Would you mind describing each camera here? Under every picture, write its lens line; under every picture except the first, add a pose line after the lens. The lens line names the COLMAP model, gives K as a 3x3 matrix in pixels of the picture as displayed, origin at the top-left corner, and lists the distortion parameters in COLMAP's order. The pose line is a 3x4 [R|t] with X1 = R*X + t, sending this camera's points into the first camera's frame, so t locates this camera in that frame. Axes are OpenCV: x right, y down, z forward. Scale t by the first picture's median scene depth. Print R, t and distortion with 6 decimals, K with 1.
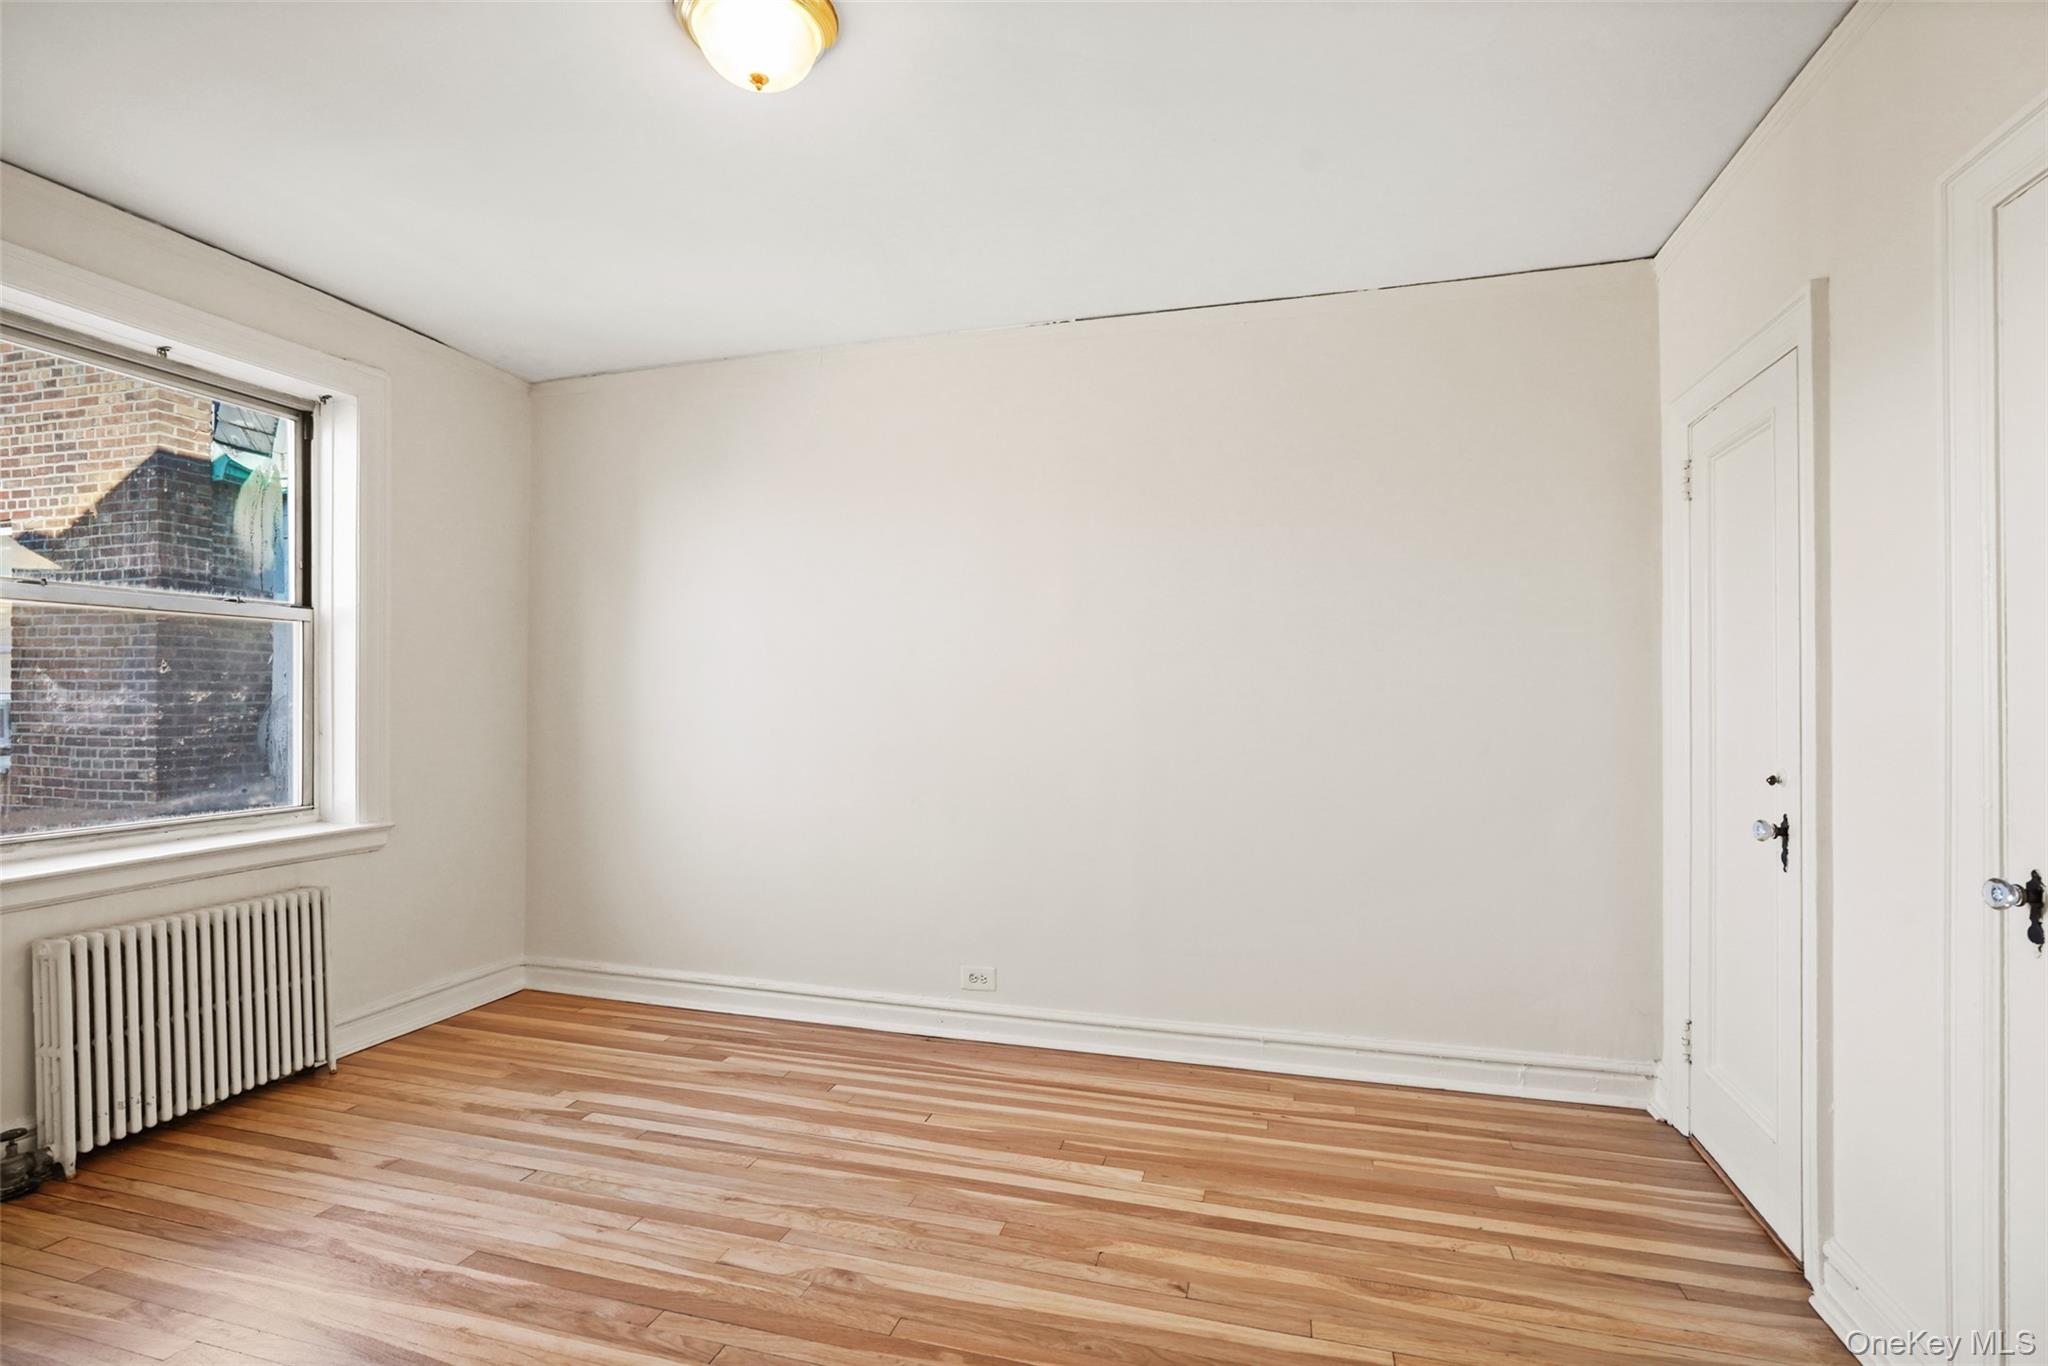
lens RADIAL K [[936.6, 0, 1034.3], [0, 936.6, 688.6], [0, 0, 1]] dist [-0.000854, 0.000125]
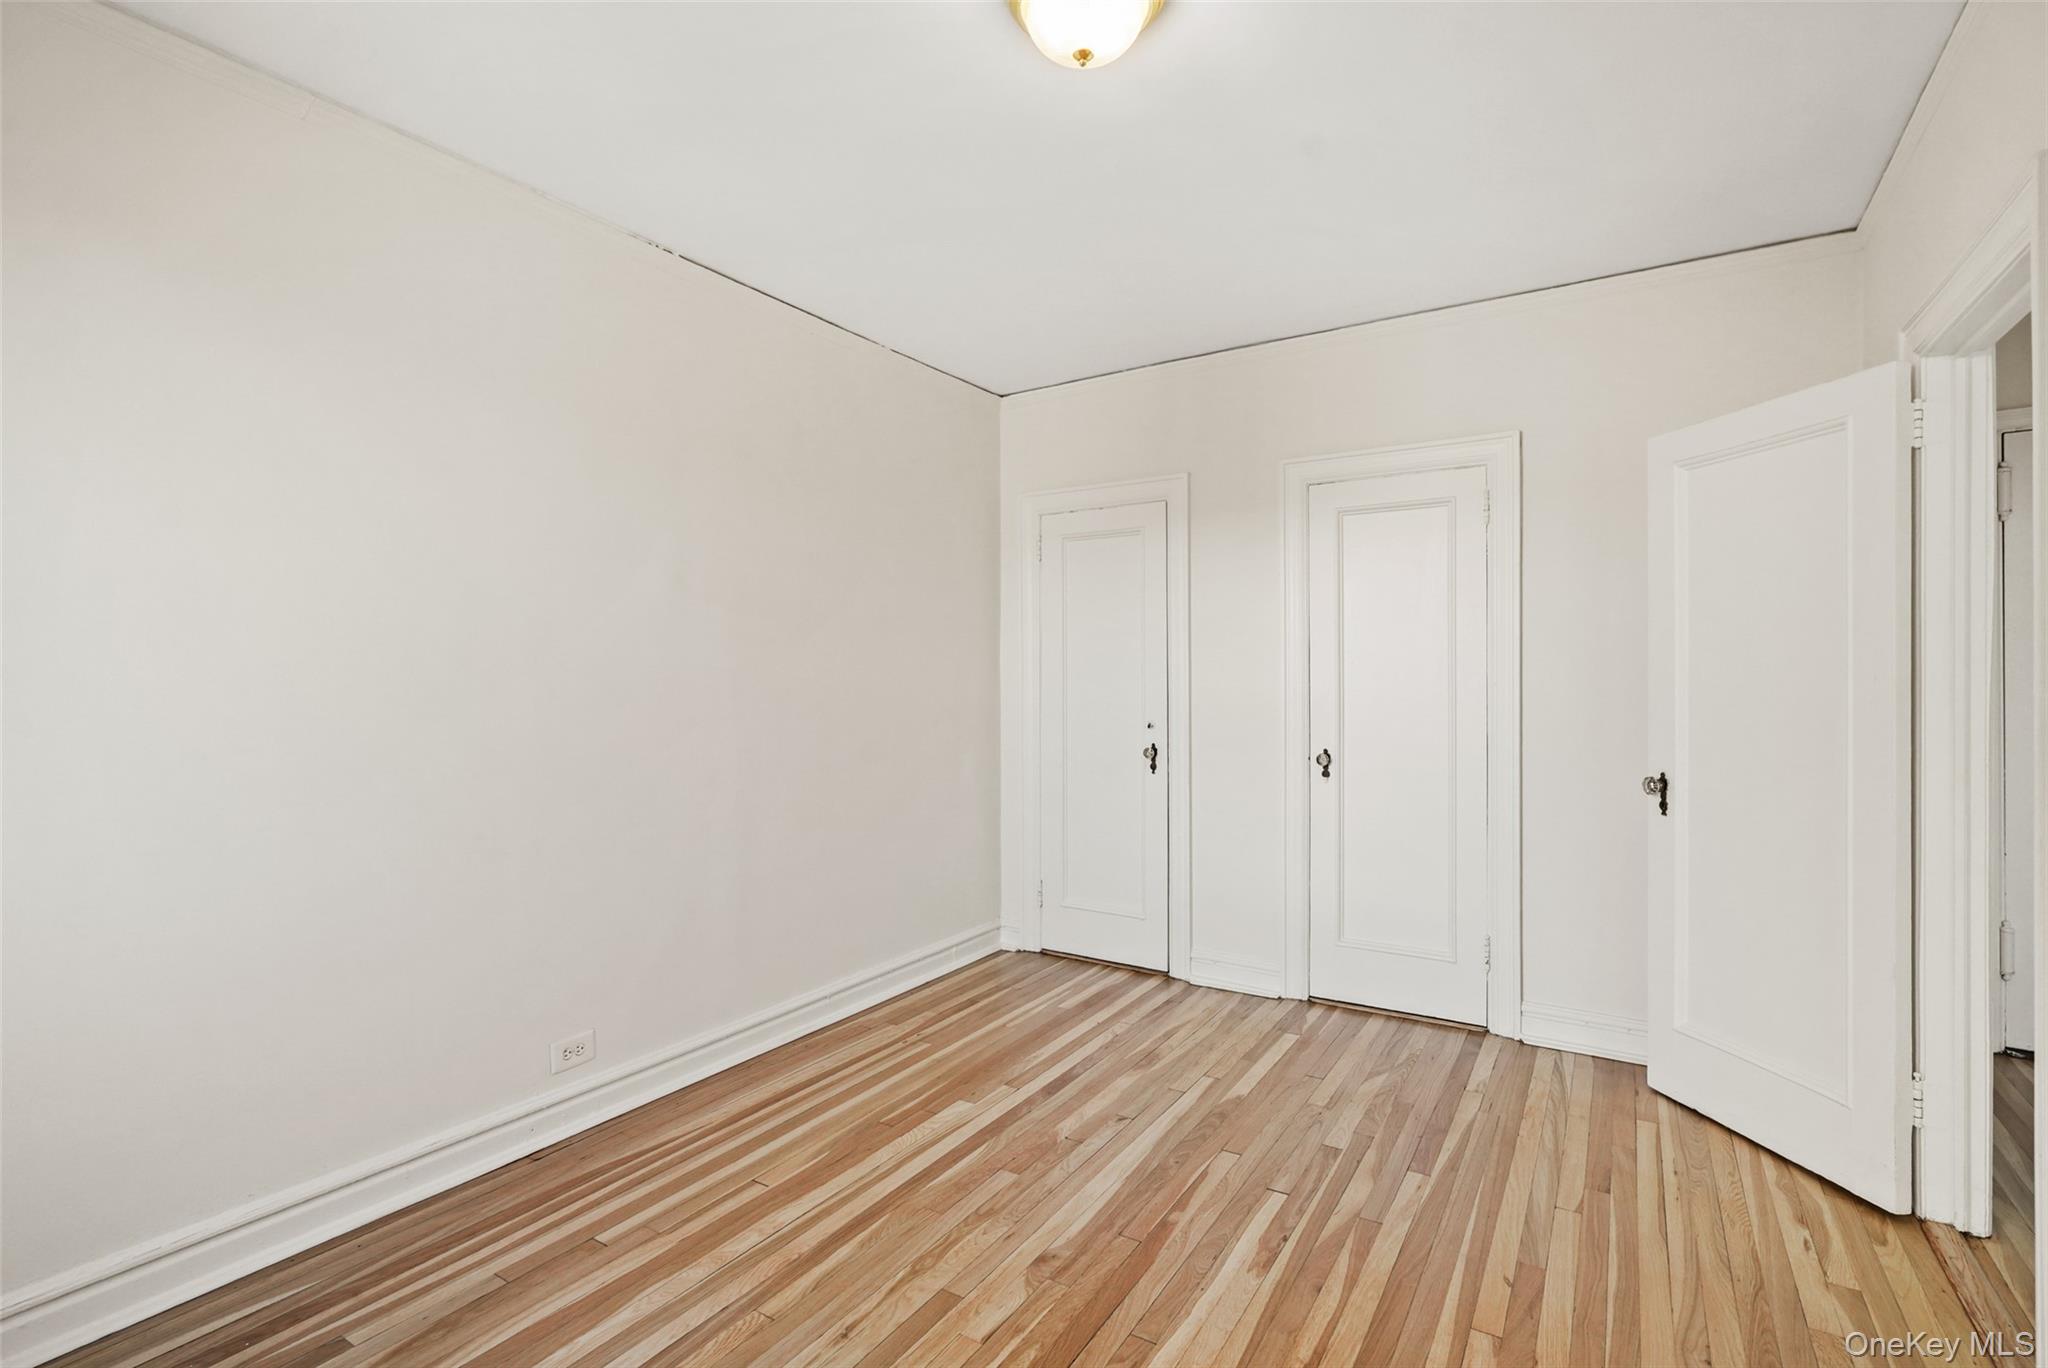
lens RADIAL K [[959.6, 0, 1007.8], [0, 959.6, 670.4], [0, 0, 1]] dist [-0.002505, 0.000987]
pose [[0.295155, 0.008849, 0.955408, -0.853445], [-0.010351, 0.999928, -0.006063, -0.001114], [-0.955393, -0.008100, 0.295226, 0.521439]]
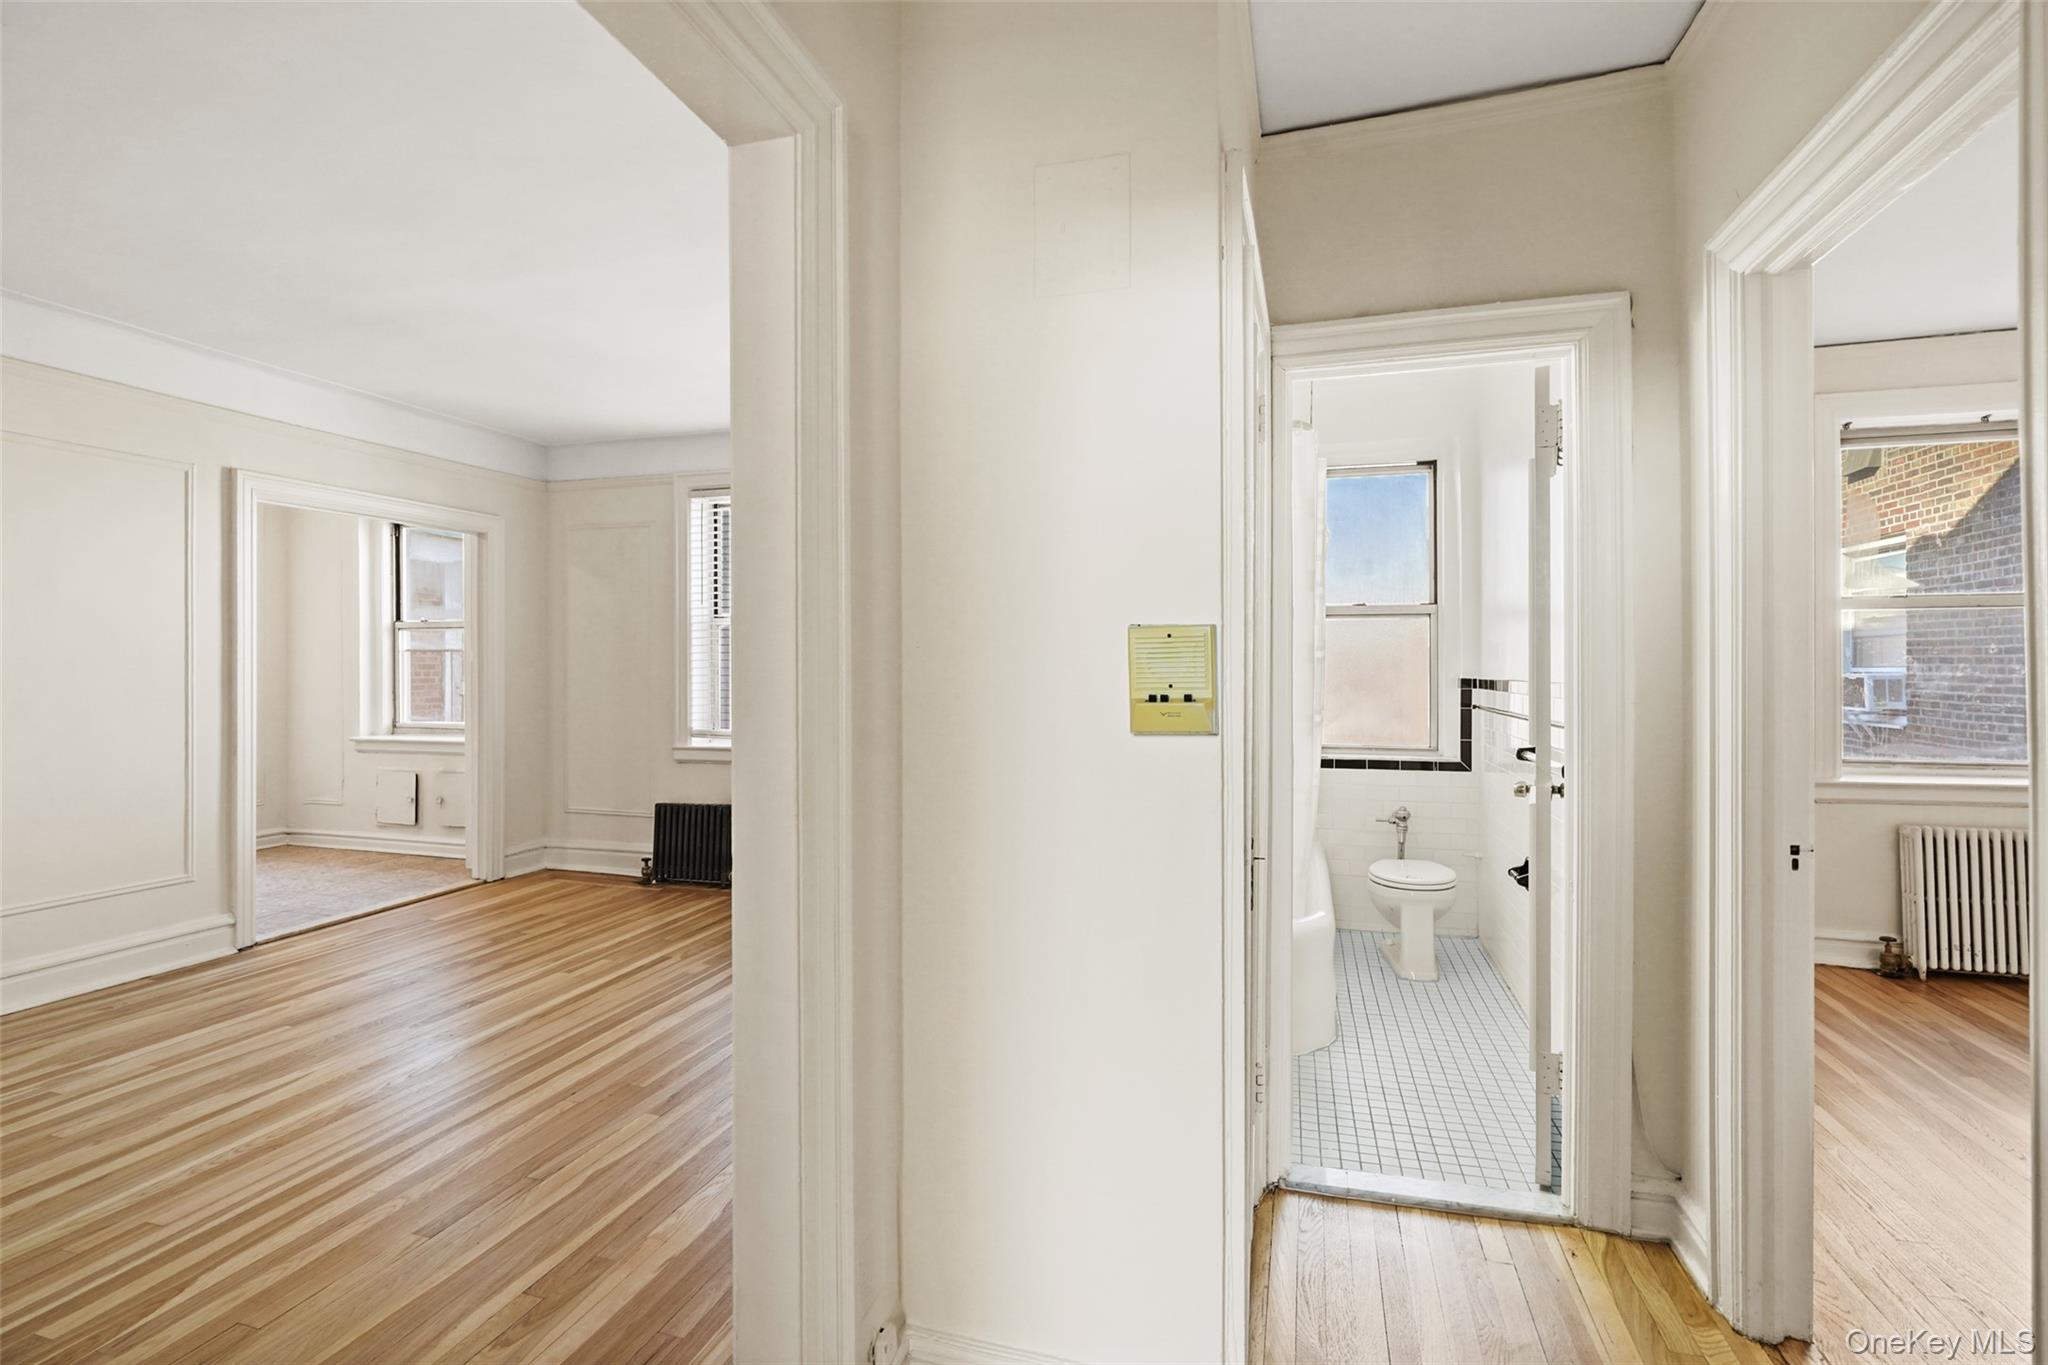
lens RADIAL K [[959.6, 0, 1007.8], [0, 959.6, 668.9], [0, 0, 1]] dist [-0.002505, 0.000987]
pose [[-0.023613, -0.000406, -0.999721, 0.500064], [0.009618, 0.999954, -0.000633, -0.006654], [0.999675, -0.009631, -0.023608, -0.399449]]
